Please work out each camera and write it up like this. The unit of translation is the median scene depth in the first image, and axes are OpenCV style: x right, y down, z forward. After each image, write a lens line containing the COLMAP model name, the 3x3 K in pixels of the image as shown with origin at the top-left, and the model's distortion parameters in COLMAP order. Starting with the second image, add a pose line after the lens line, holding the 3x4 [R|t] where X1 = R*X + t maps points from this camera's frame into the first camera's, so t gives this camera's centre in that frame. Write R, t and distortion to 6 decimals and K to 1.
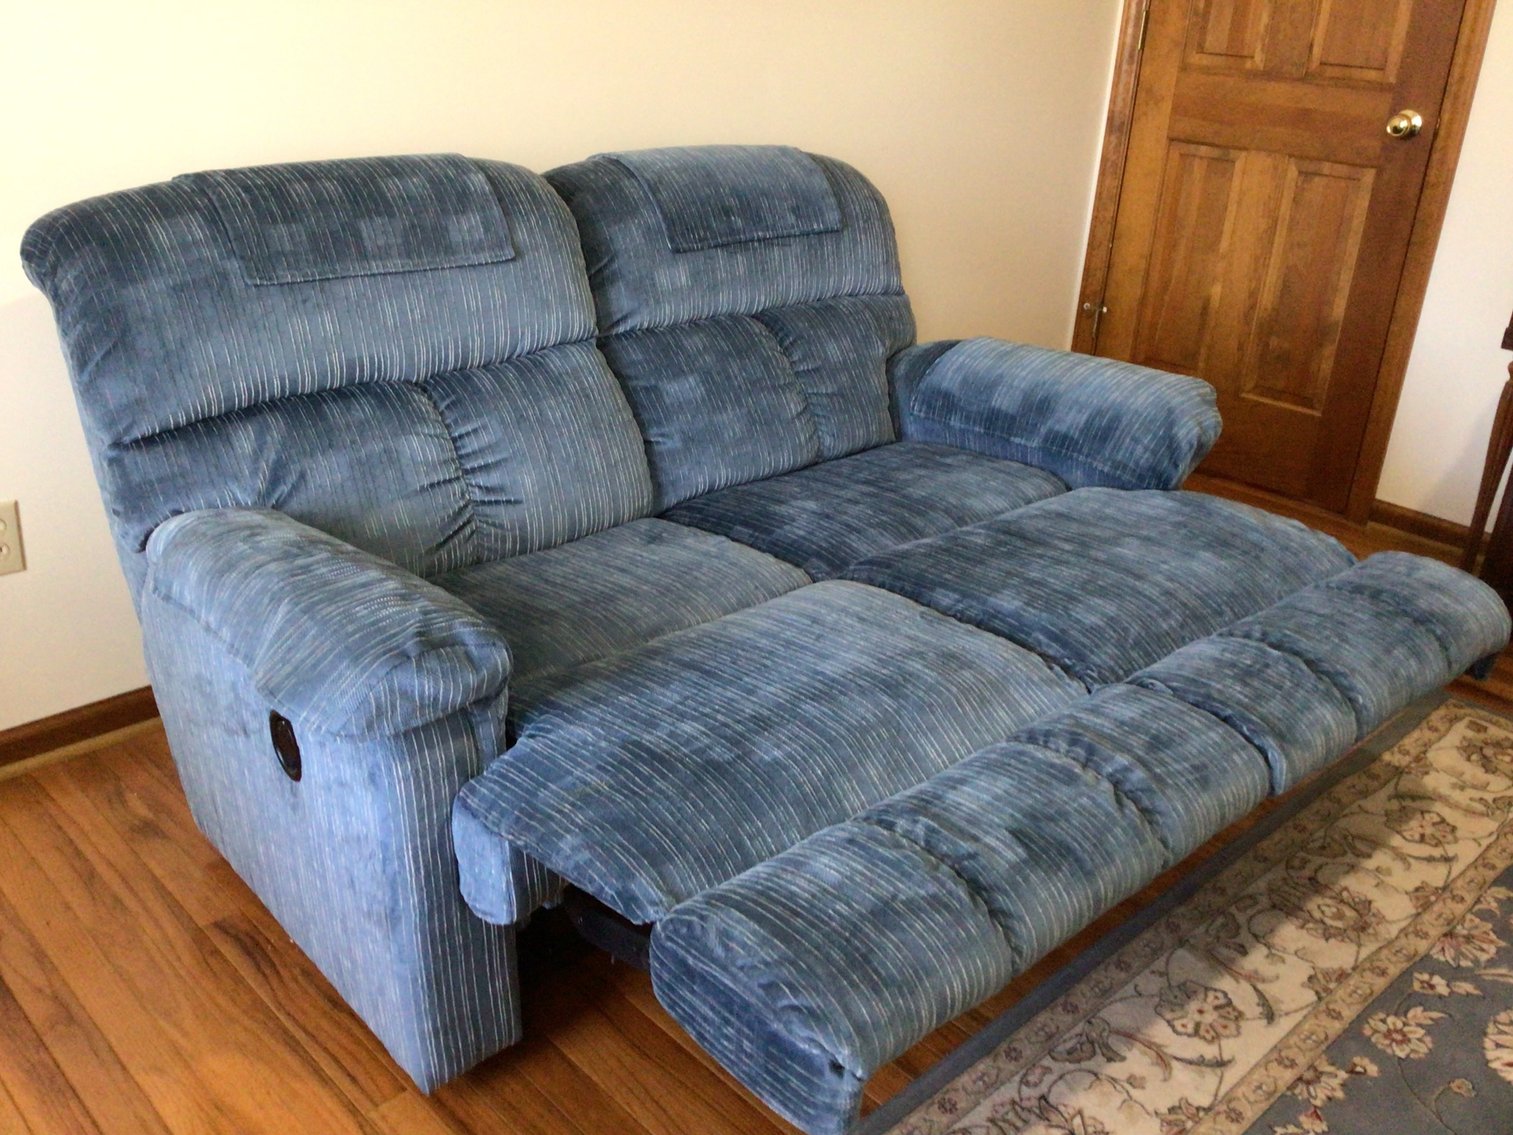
lens RADIAL K [[1366.4, 0, 747.5], [0, 1366.4, 561.1], [0, 0, 1]] dist [0.077825, -0.133611]
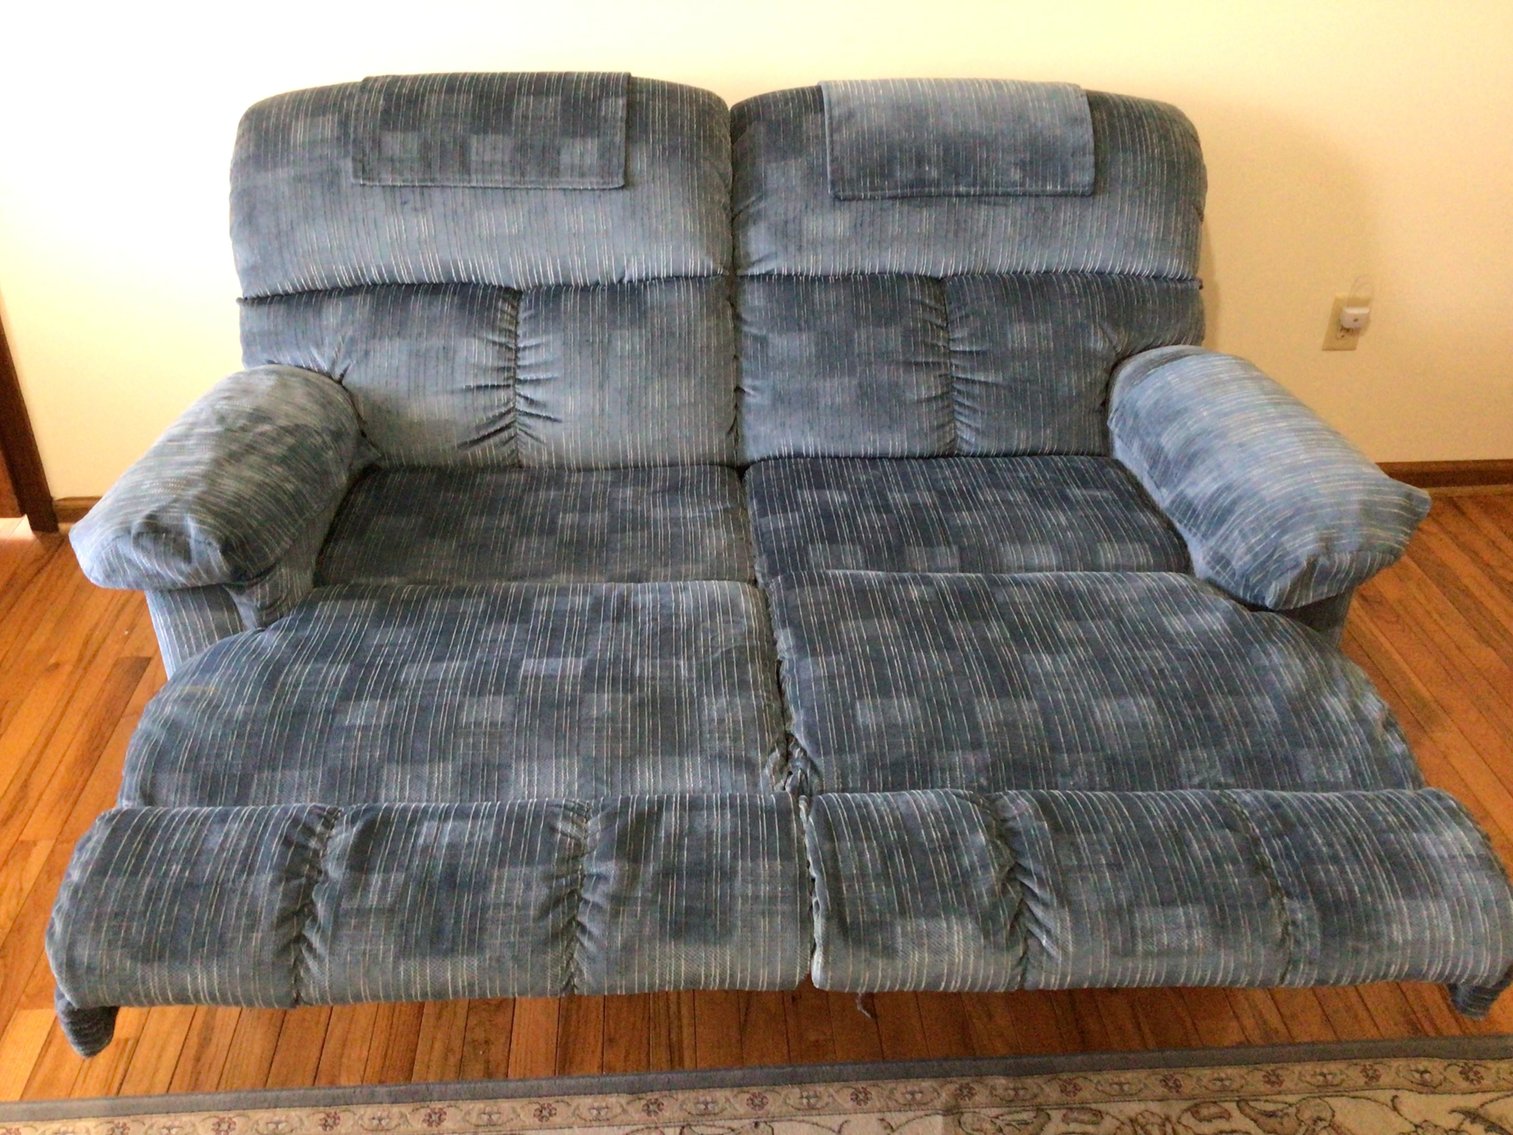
lens RADIAL K [[1347.9, 0, 744.8], [0, 1347.9, 568.0], [0, 0, 1]] dist [0.122059, -0.230722]
pose [[0.764214, 0.308940, -0.566156, 0.578920], [-0.233305, 0.950785, 0.203902, -0.183865], [0.601286, -0.023738, 0.798681, 0.245162]]
